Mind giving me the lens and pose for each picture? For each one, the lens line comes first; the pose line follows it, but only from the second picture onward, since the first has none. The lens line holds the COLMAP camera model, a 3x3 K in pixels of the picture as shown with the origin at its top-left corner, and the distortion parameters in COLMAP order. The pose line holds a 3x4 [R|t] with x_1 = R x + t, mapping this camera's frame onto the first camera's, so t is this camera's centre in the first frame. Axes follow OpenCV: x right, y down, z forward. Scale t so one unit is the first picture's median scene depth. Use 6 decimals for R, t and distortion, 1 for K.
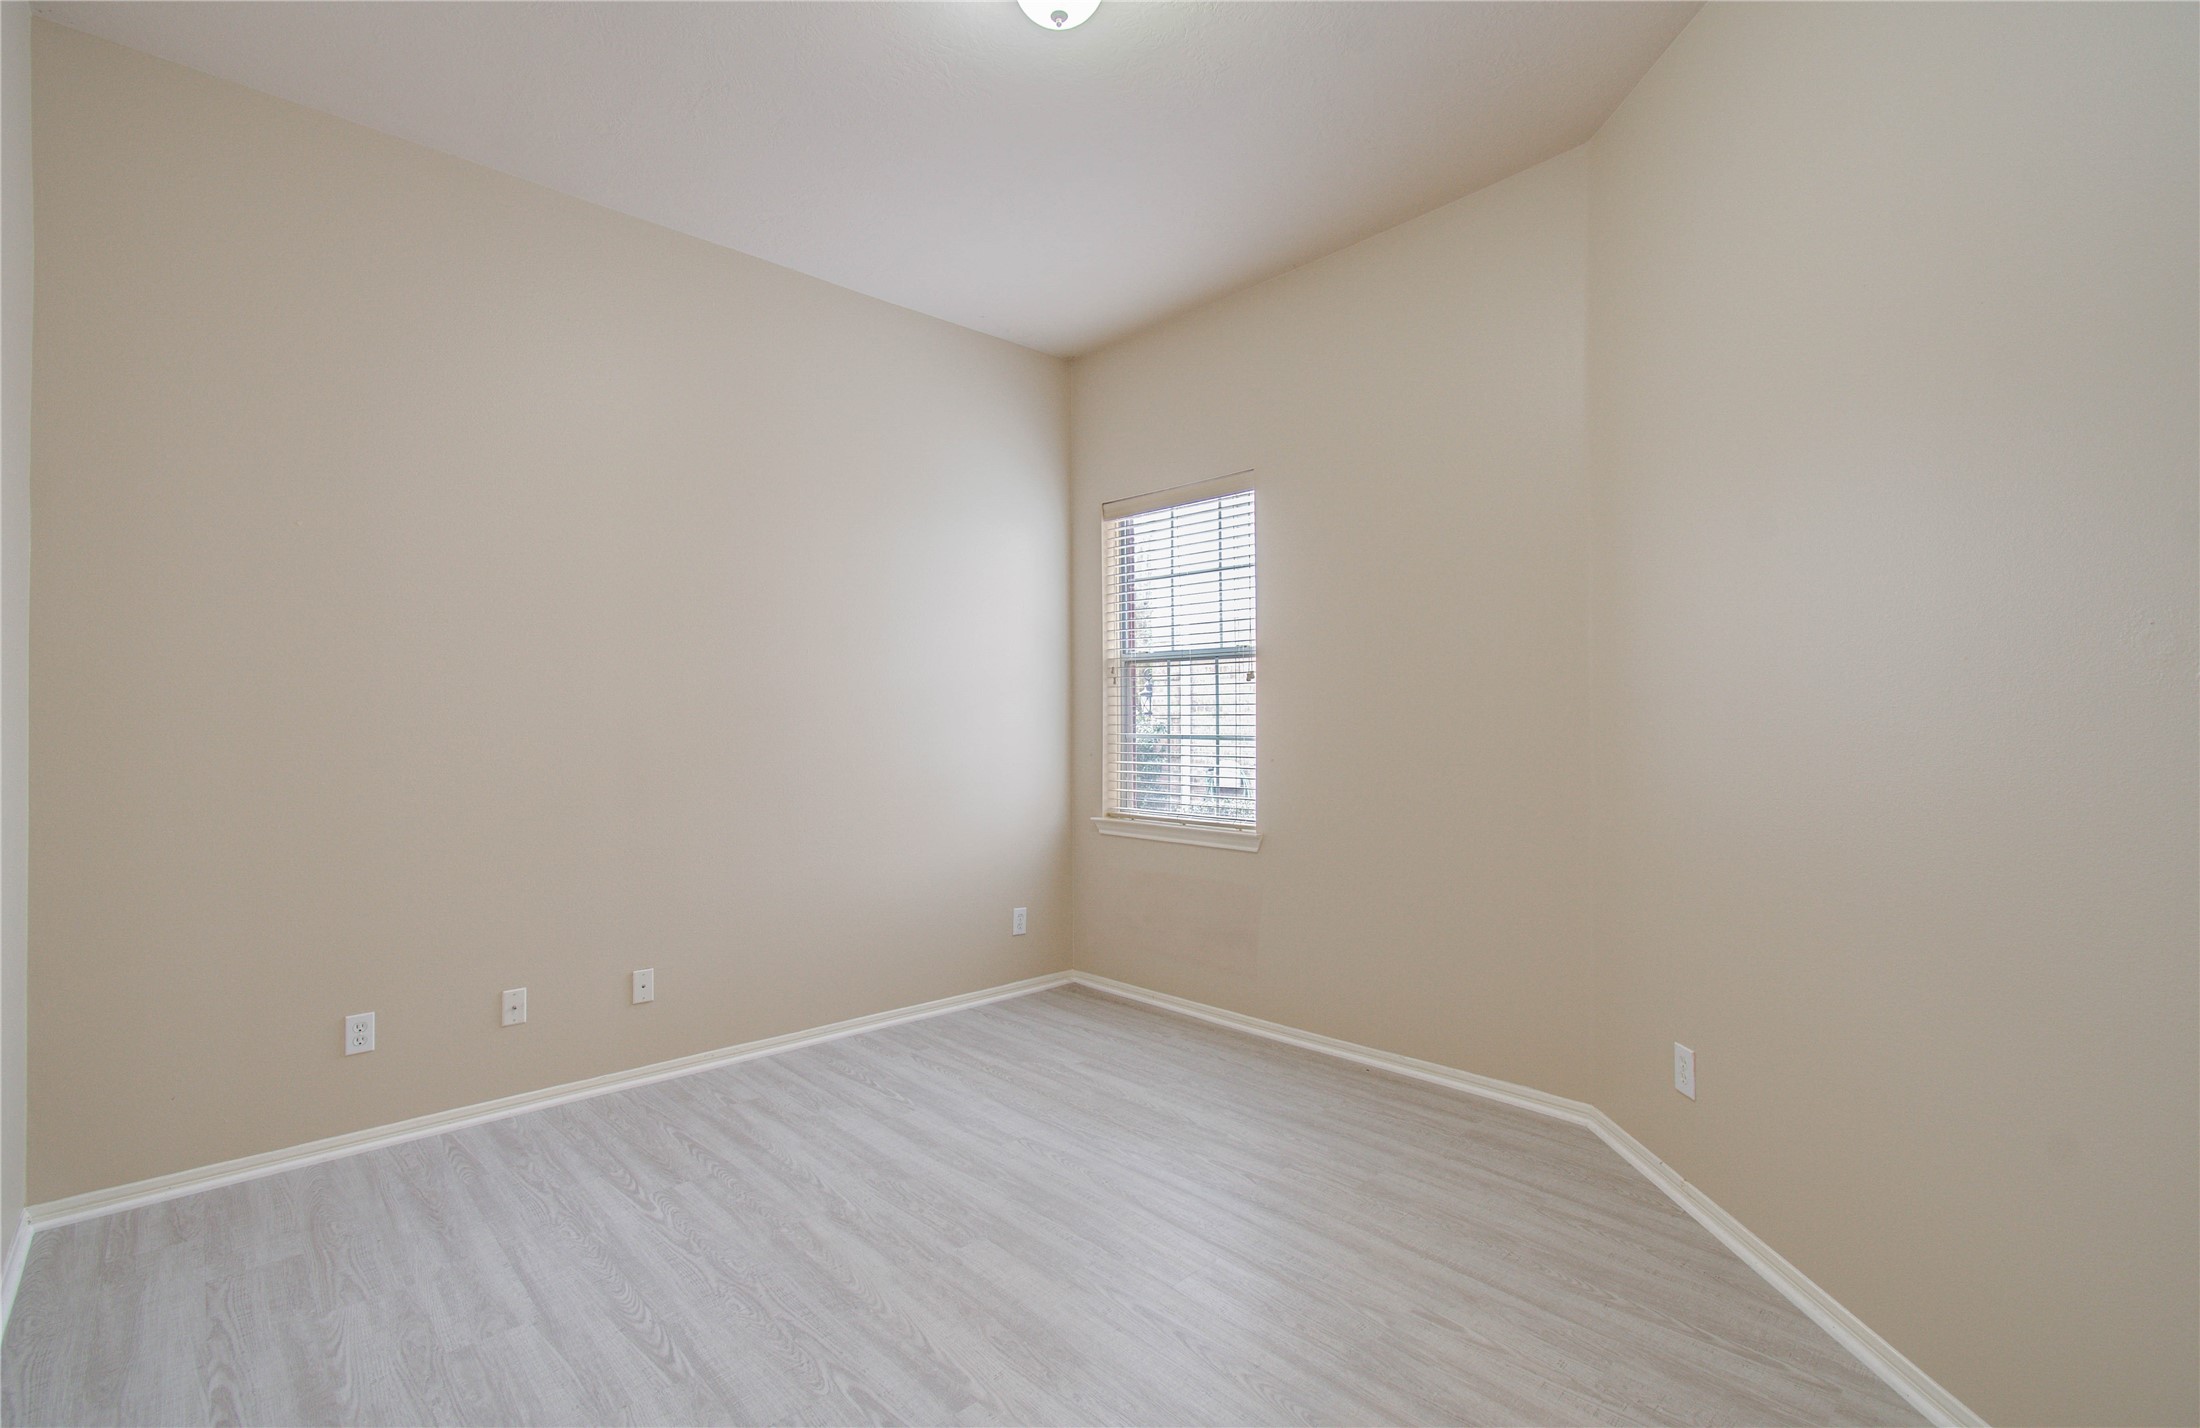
lens RADIAL K [[949.1, 0, 1098.4], [0, 949.1, 716.8], [0, 0, 1]] dist [-0.001213, 0.000579]
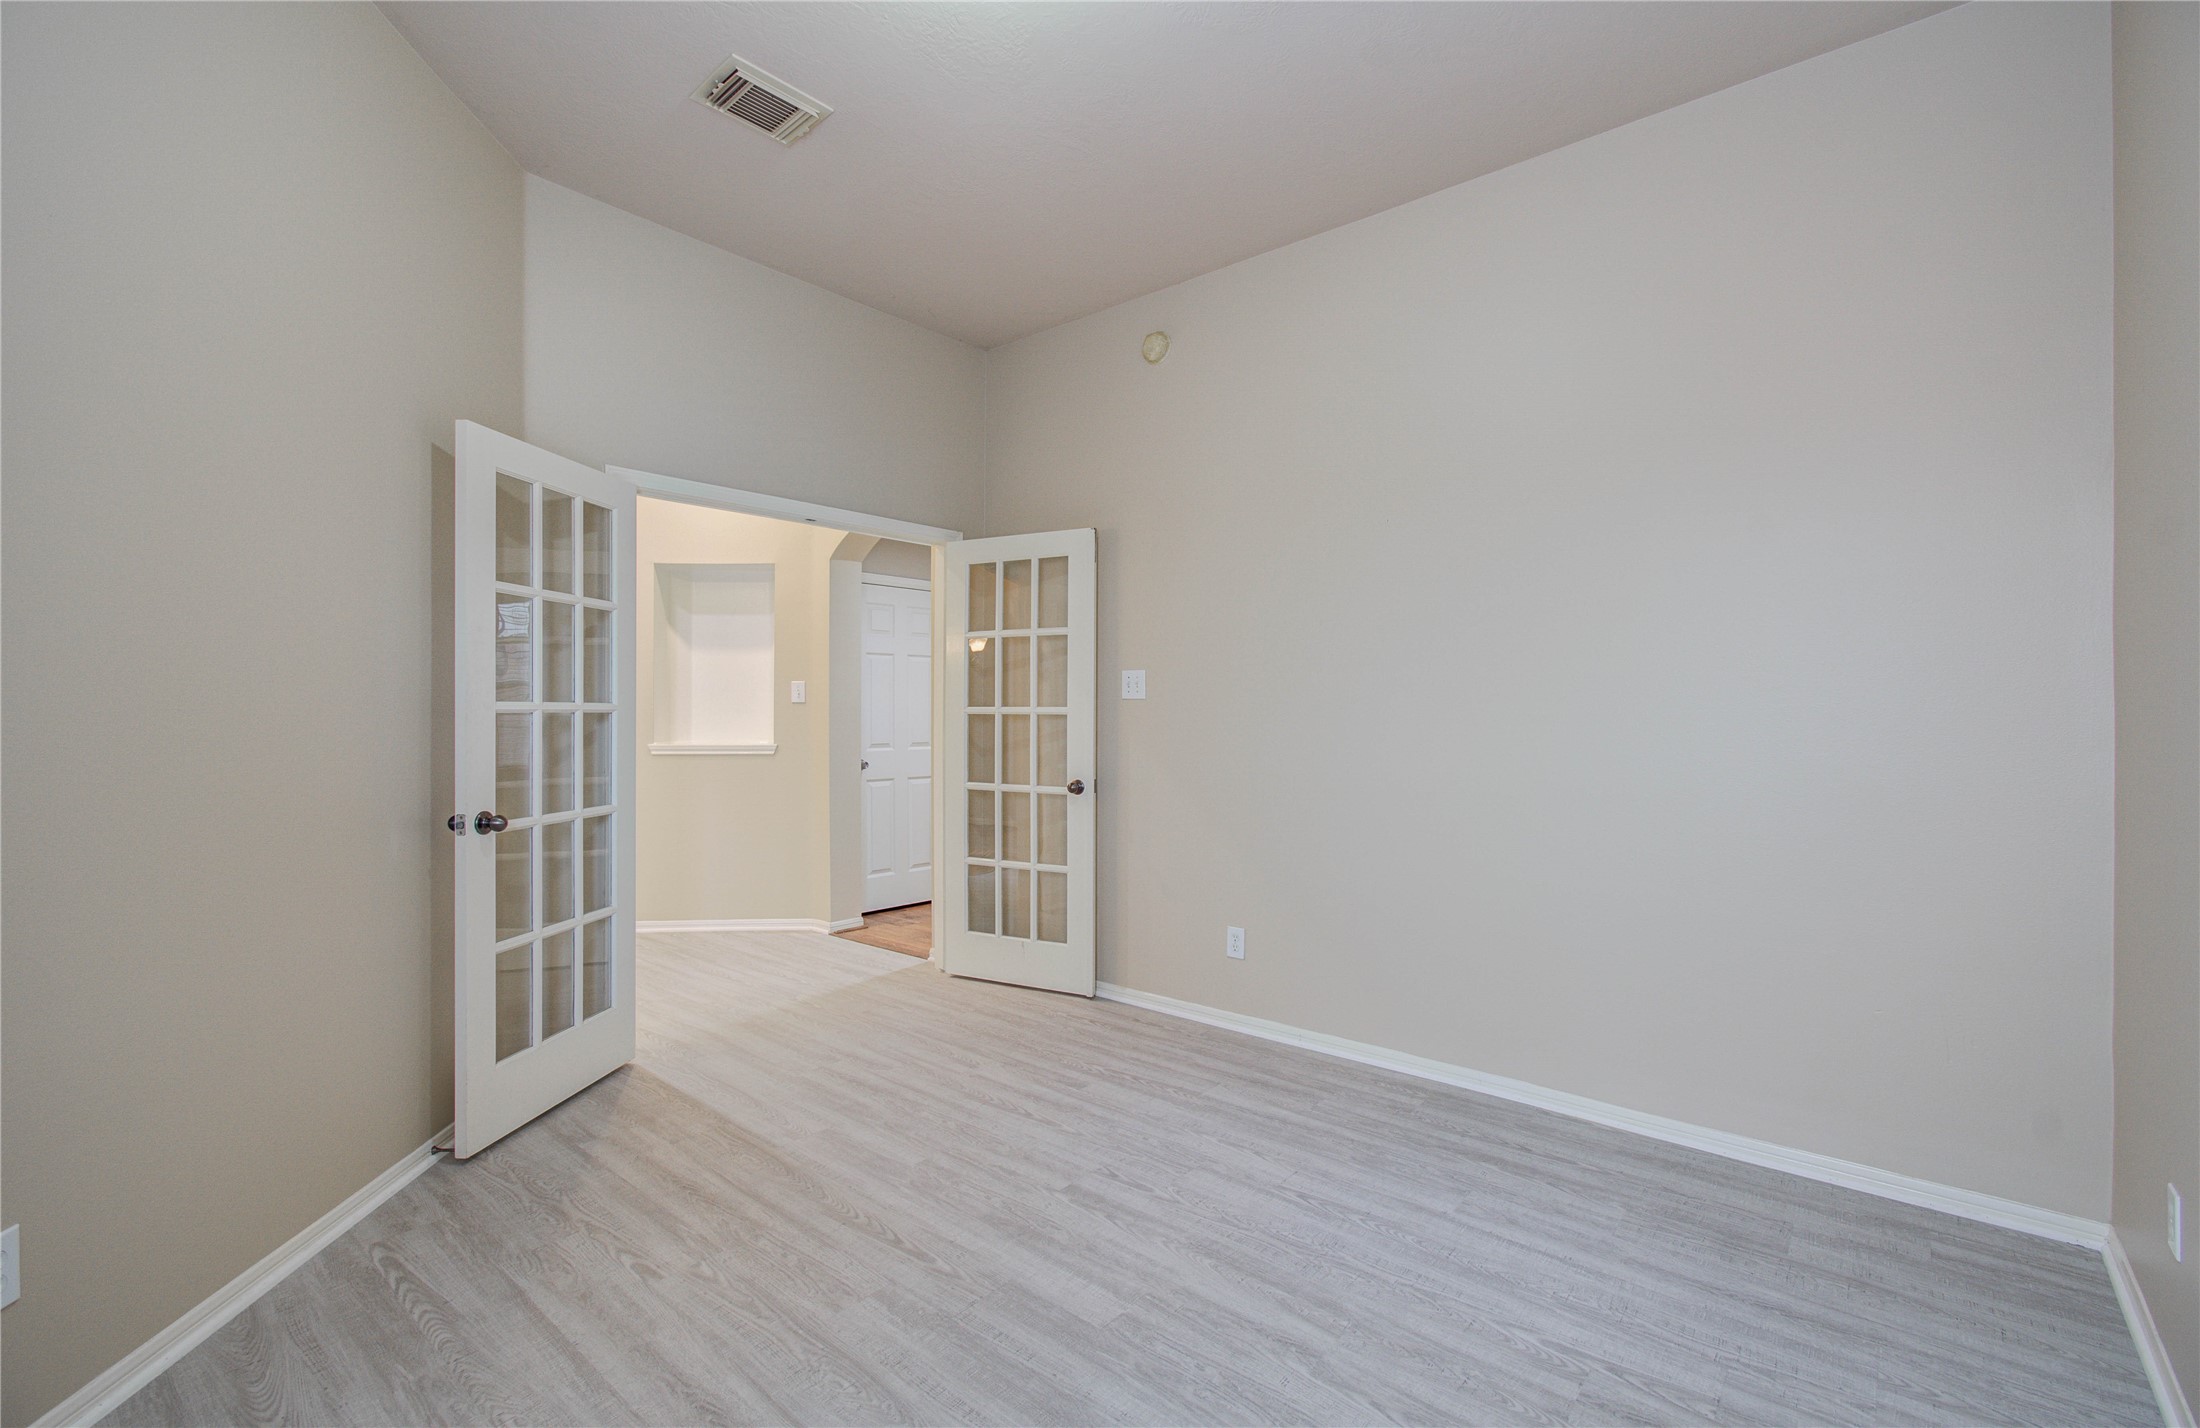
lens RADIAL K [[949.1, 0, 1101.9], [0, 949.1, 714.6], [0, 0, 1]] dist [-0.001213, 0.000579]
pose [[-0.995449, -0.000269, -0.095300, -0.046272], [0.000097, 0.999993, -0.003839, 0.014746], [0.095300, -0.003830, -0.995441, 2.011916]]
